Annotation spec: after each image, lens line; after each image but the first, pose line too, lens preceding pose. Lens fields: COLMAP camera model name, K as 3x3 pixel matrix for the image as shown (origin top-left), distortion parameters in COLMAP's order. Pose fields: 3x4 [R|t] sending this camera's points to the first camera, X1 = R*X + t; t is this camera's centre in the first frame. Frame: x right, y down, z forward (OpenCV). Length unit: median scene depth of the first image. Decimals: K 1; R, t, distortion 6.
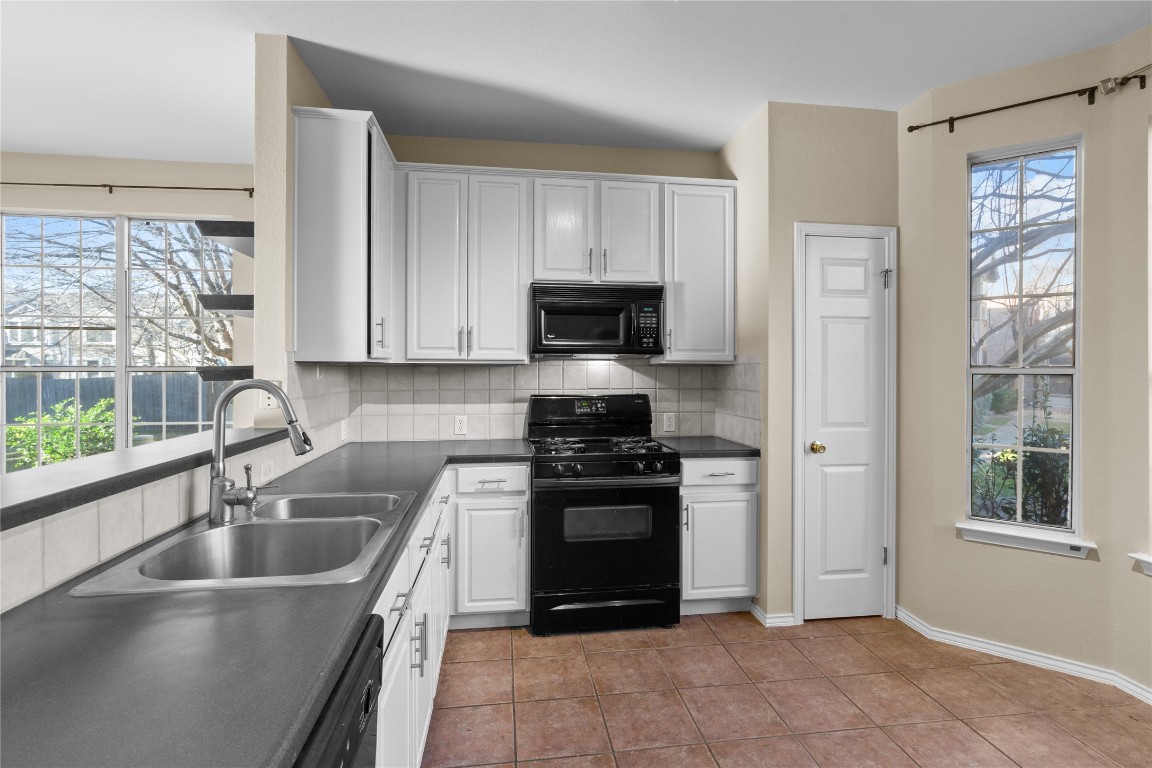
lens RADIAL K [[566.1, 0, 594.1], [0, 566.1, 371.4], [0, 0, 1]] dist [-0.003871, 0.001385]
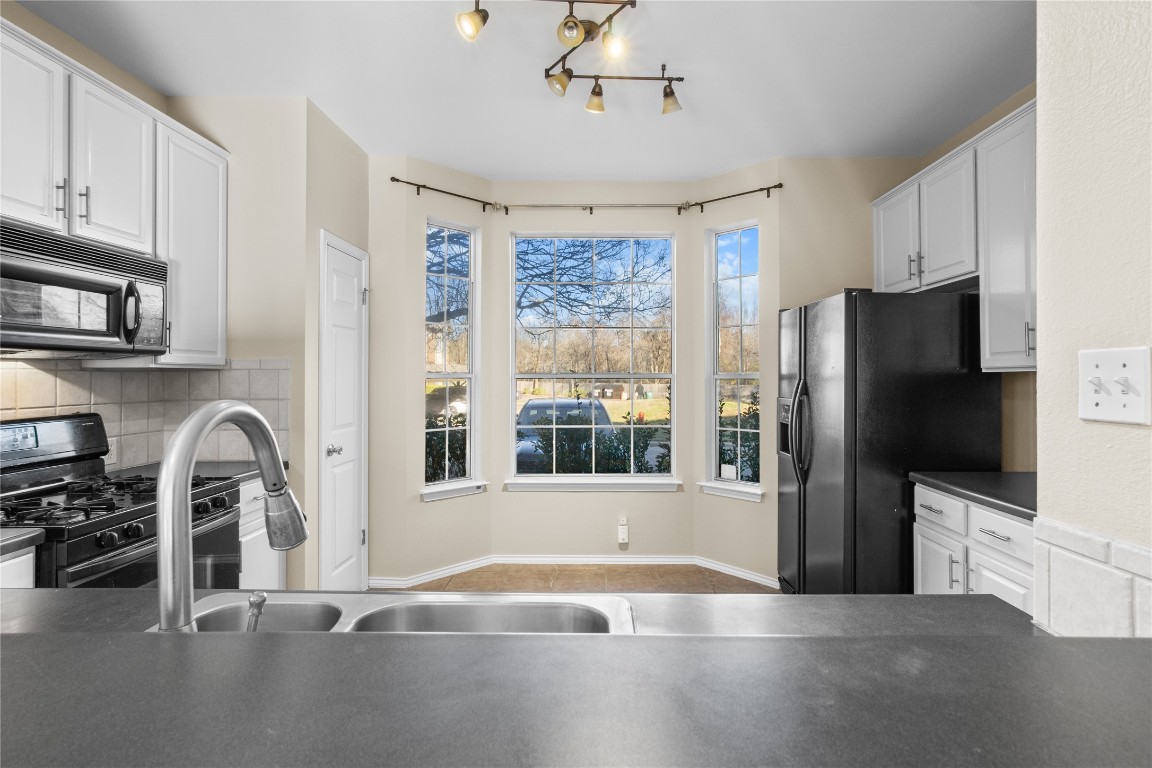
lens RADIAL K [[566.1, 0, 577.3], [0, 566.1, 375.8], [0, 0, 1]] dist [-0.003871, 0.001385]
pose [[0.163187, -0.002914, 0.986591, -0.542185], [0.006635, 0.999976, 0.001856, -0.001078], [-0.986573, 0.006243, 0.163203, 0.374601]]
